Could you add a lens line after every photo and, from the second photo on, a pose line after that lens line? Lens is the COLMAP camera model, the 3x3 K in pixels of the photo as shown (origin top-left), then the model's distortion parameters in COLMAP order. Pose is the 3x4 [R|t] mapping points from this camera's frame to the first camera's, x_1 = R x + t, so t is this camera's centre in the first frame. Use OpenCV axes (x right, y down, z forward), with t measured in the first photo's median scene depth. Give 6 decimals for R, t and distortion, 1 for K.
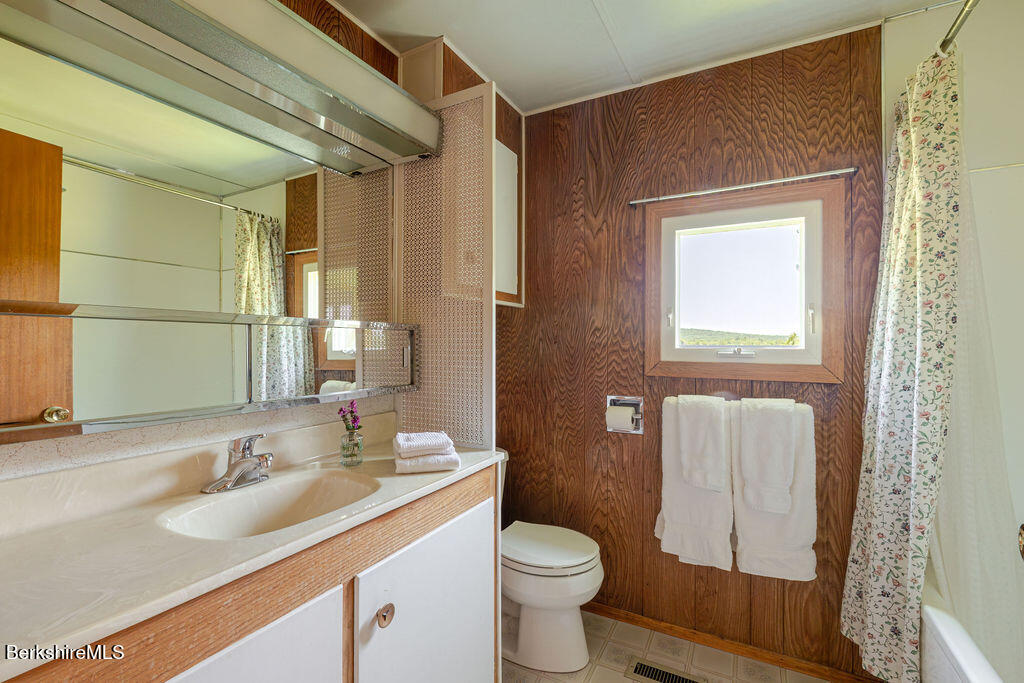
lens RADIAL K [[468.6, 0, 512.0], [0, 468.6, 341.5], [0, 0, 1]] dist [-0.001344, -0.000093]
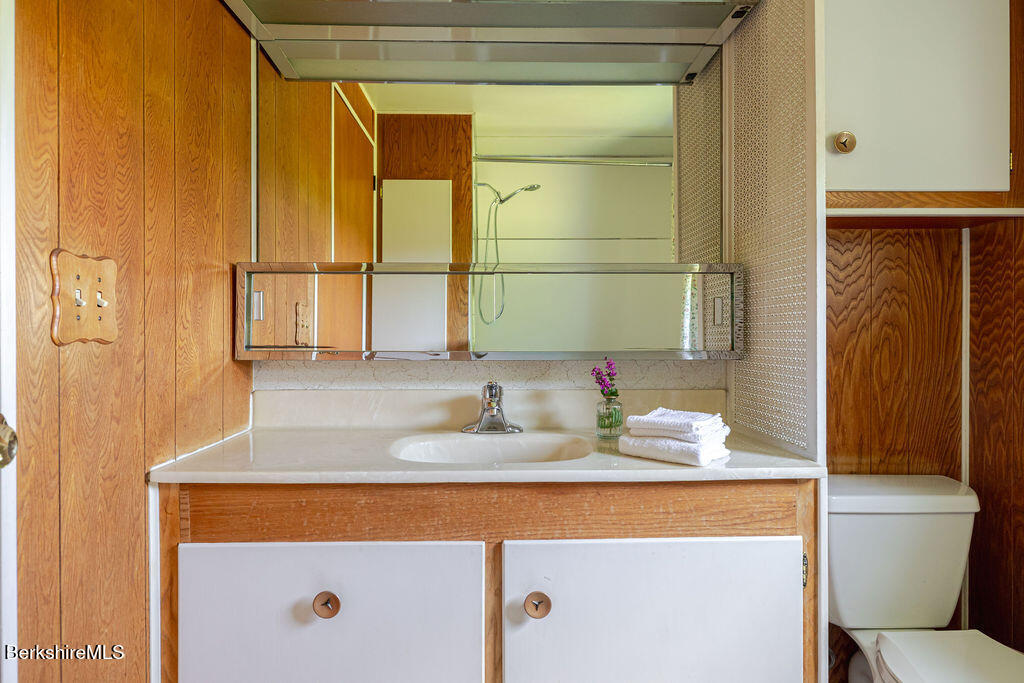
lens RADIAL K [[595.4, 0, 512.0], [0, 595.4, 341.5], [0, 0, 1]] dist [-0.001920, -0.001029]
pose [[0.484083, 0.001062, -0.875021, 0.580547], [0.004267, 0.999985, 0.003575, 0.106988], [0.875012, -0.005465, 0.484071, 0.420349]]
